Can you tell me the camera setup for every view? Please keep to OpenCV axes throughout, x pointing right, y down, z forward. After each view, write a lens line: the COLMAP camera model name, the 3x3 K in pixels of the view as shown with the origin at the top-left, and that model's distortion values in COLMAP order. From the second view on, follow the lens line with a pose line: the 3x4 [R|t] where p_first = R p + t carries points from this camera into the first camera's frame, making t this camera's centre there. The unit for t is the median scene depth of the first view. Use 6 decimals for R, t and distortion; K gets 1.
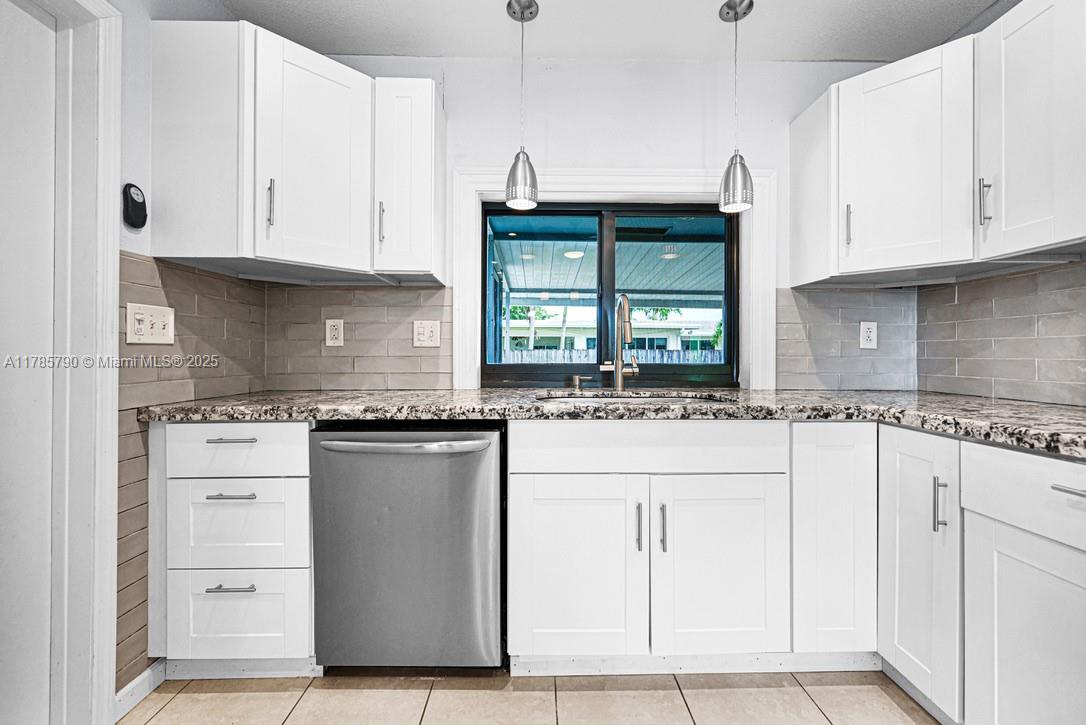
lens RADIAL K [[443.1, 0, 544.4], [0, 443.1, 354.4], [0, 0, 1]] dist [-0.000203, -0.000042]
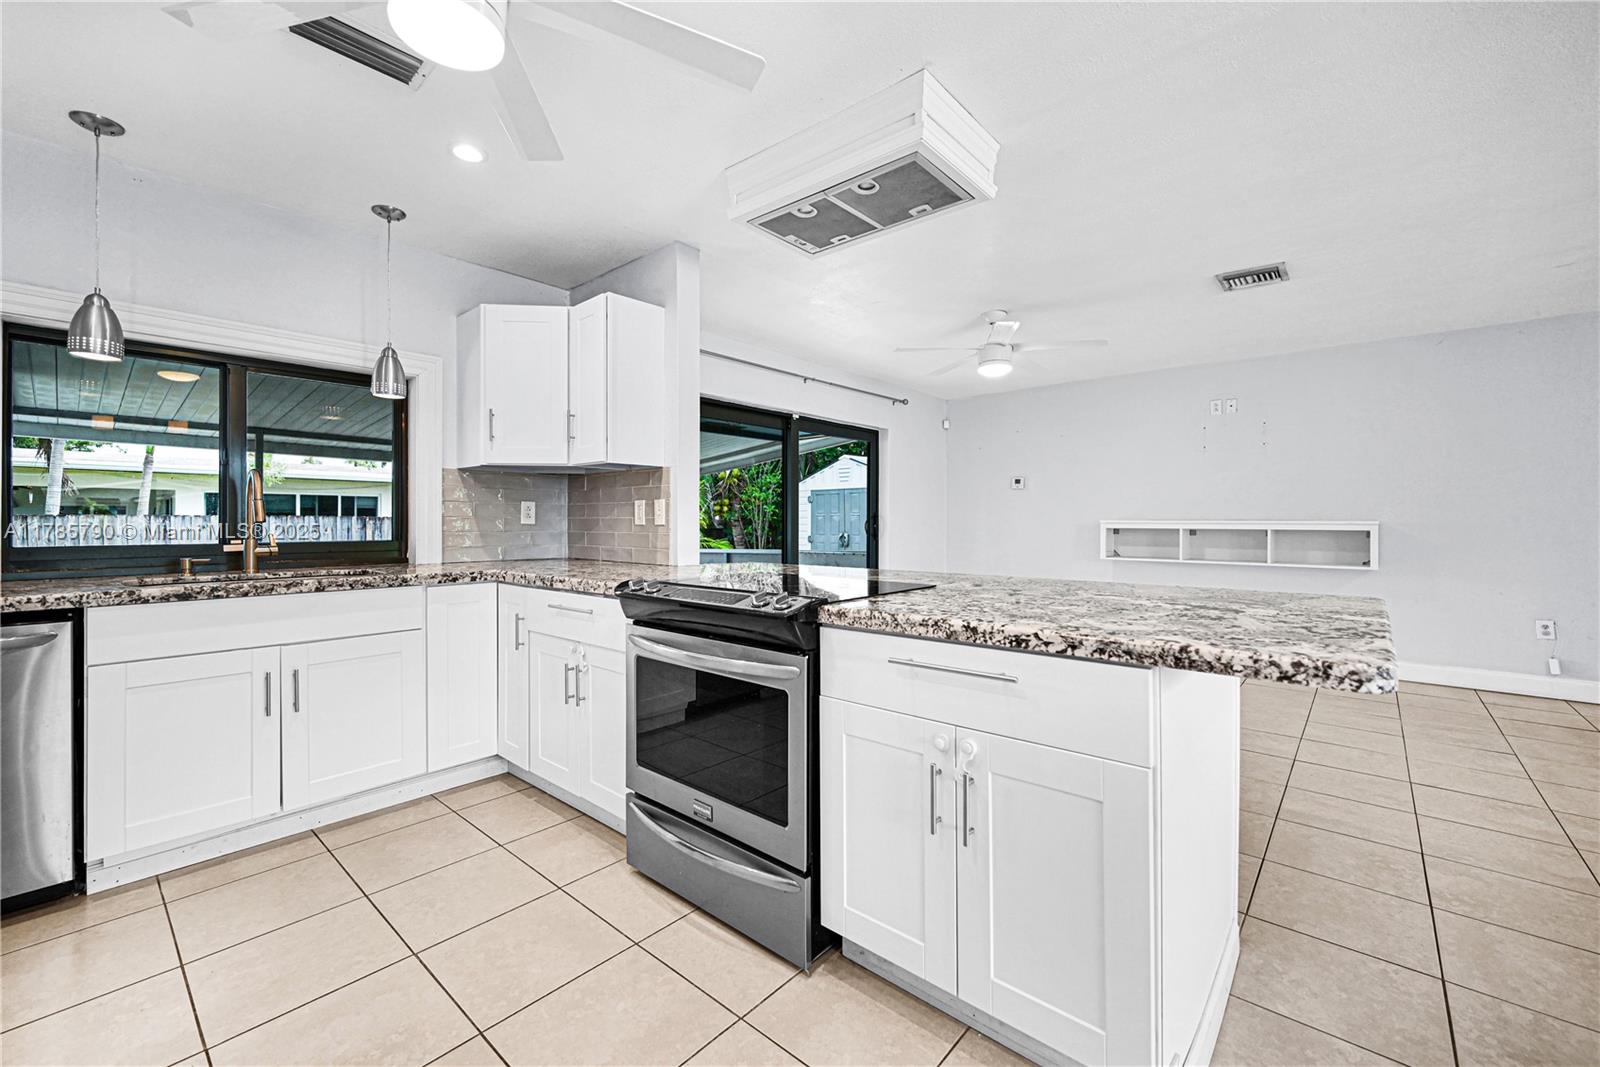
lens RADIAL K [[649.2, 0, 806.2], [0, 649.2, 520.6], [0, 0, 1]] dist [-0.002287, 0.000011]
pose [[0.666048, -0.001517, 0.745907, -0.076494], [0.002120, 0.999998, 0.000140, -0.027669], [-0.745906, 0.001488, 0.666050, -0.886392]]
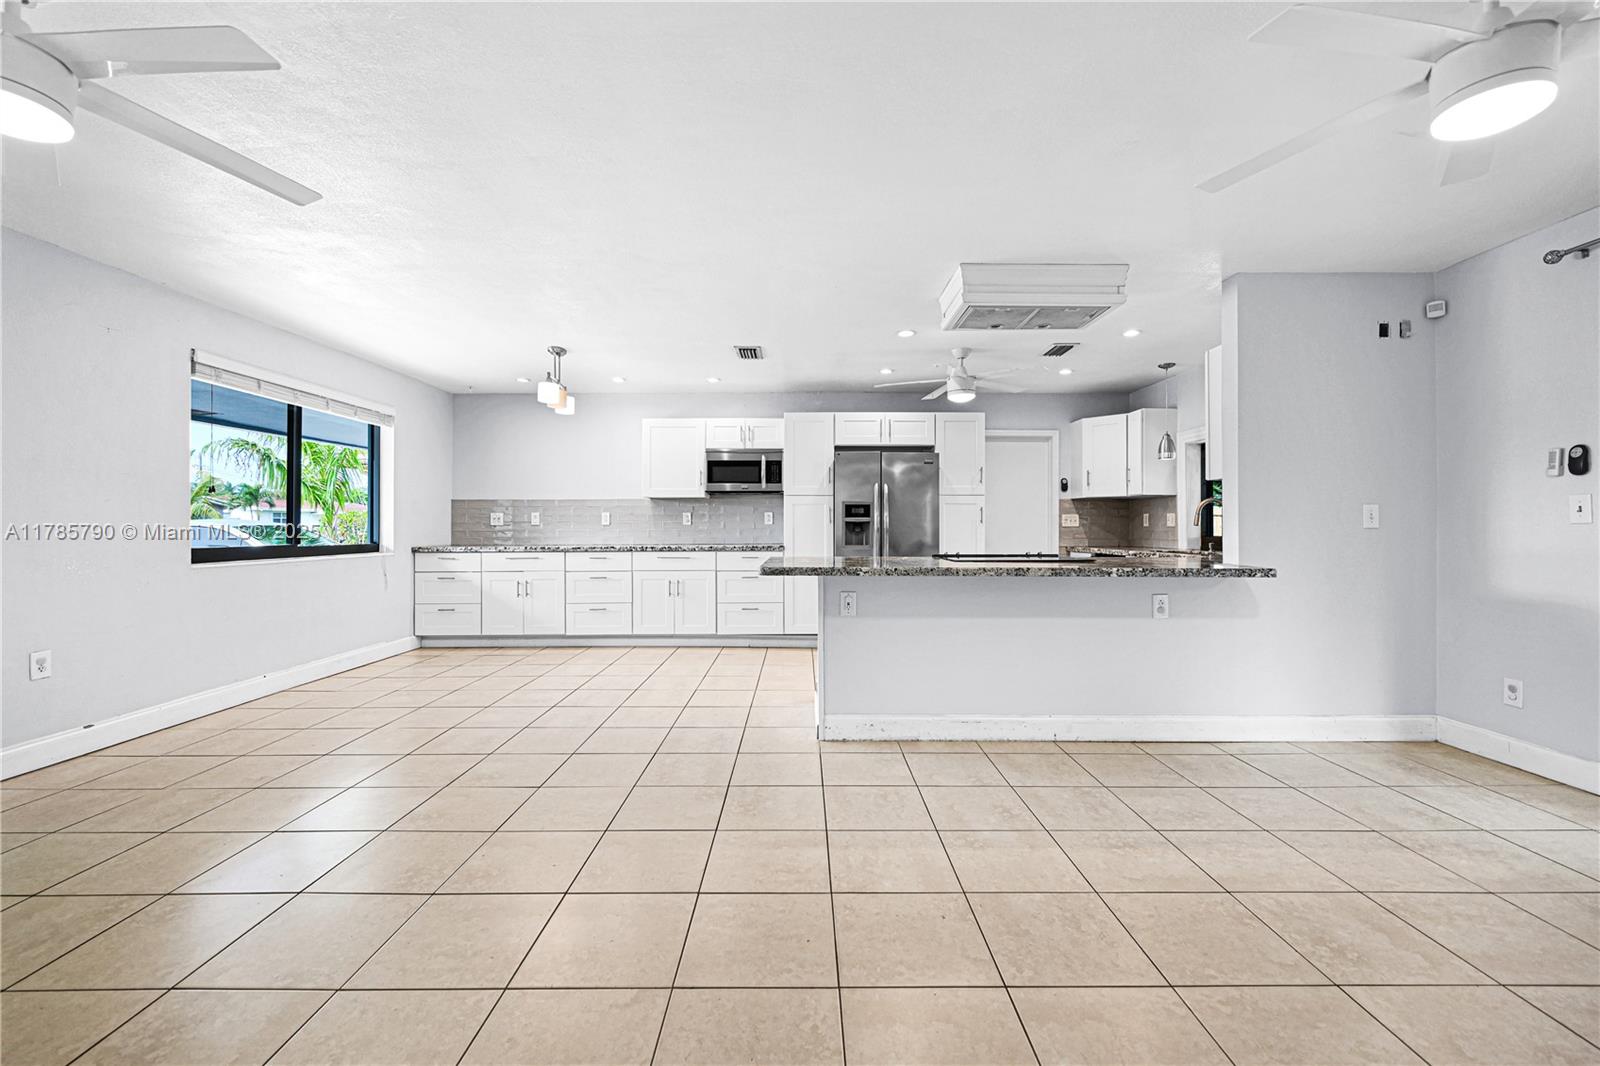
lens RADIAL K [[652.8, 0, 802.1], [0, 652.8, 521.1], [0, 0, 1]] dist [-0.000203, -0.000042]
pose [[-0.015496, -0.009833, -0.999832, 3.320383], [-0.003461, 0.999946, -0.009780, -0.010493], [0.999874, 0.003309, -0.015529, -0.728266]]
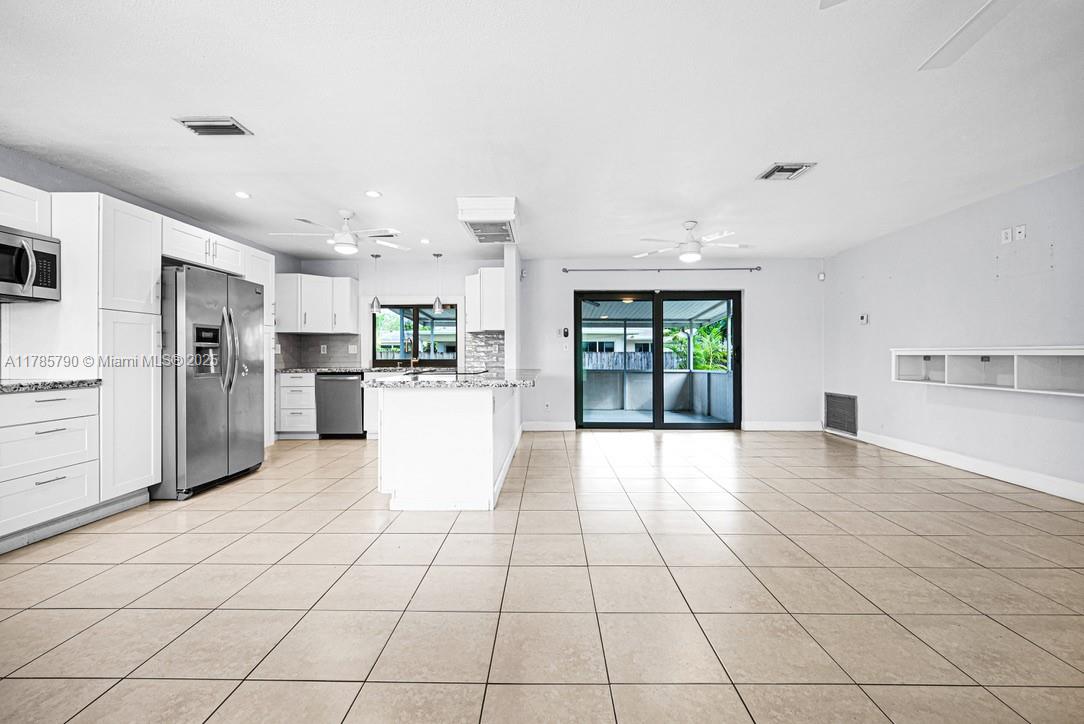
lens RADIAL K [[442.8, 0, 544.6], [0, 442.8, 355.2], [0, 0, 1]] dist [0.000392, -0.000064]
pose [[0.999669, -0.006034, -0.025005, 1.467637], [0.005982, 0.999980, -0.002149, 0.010663], [0.025018, 0.001999, 0.999685, -2.632861]]
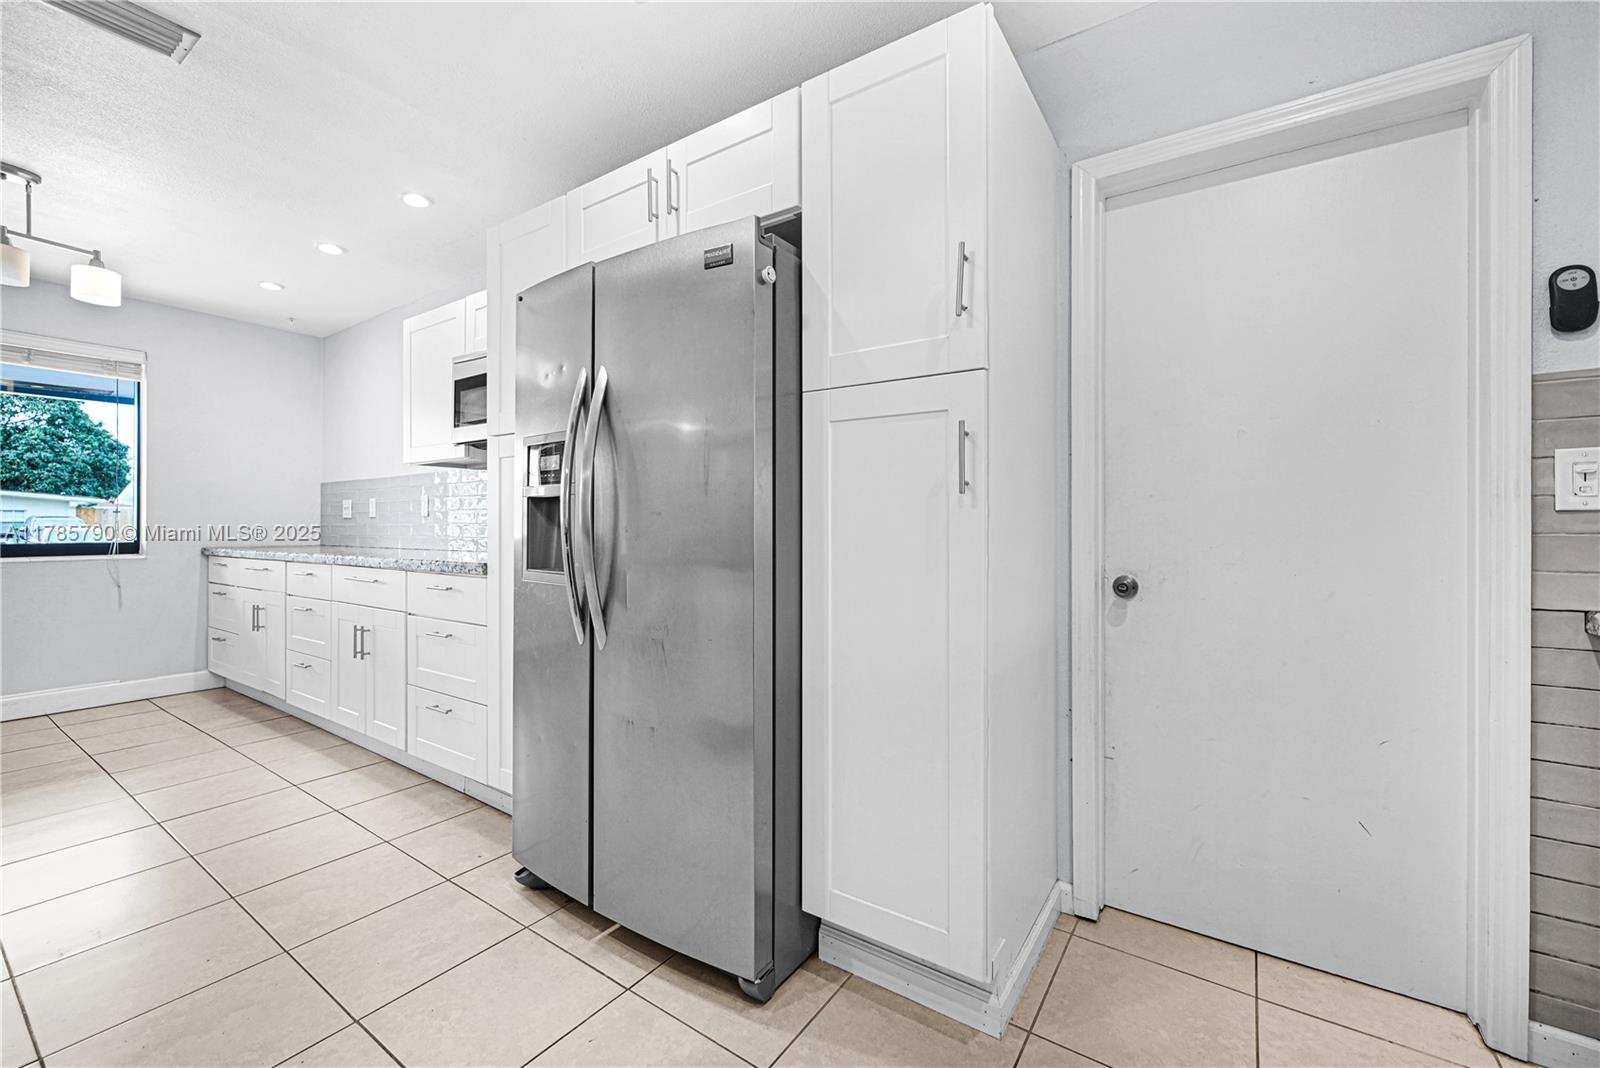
lens RADIAL K [[653.6, 0, 803.8], [0, 653.6, 523.9], [0, 0, 1]] dist [0.000392, -0.000064]
pose [[-0.577915, -0.000788, -0.816096, 0.426227], [-0.003353, 0.999993, 0.001409, -0.001549], [0.816090, 0.003551, -0.577914, 0.531229]]
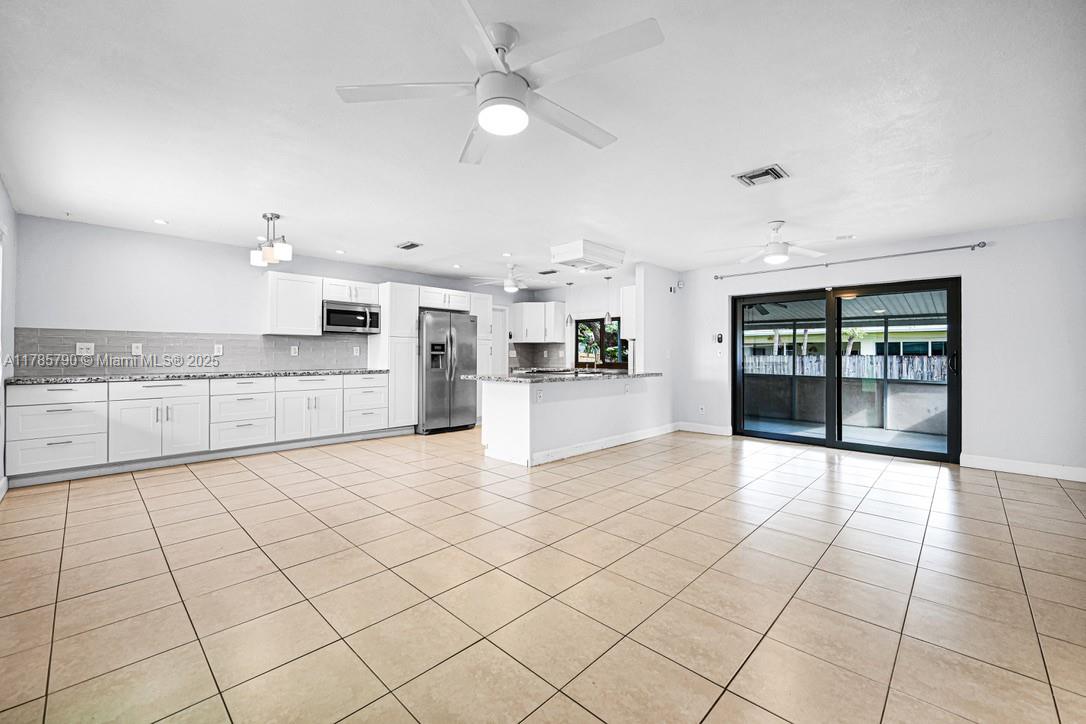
lens RADIAL K [[443.1, 0, 544.4], [0, 443.1, 353.9], [0, 0, 1]] dist [-0.000203, -0.000042]
pose [[0.711901, -0.002985, -0.702274, 3.241387], [-0.004687, 0.999949, -0.009001, -0.014124], [0.702265, 0.009699, 0.711850, -2.653228]]
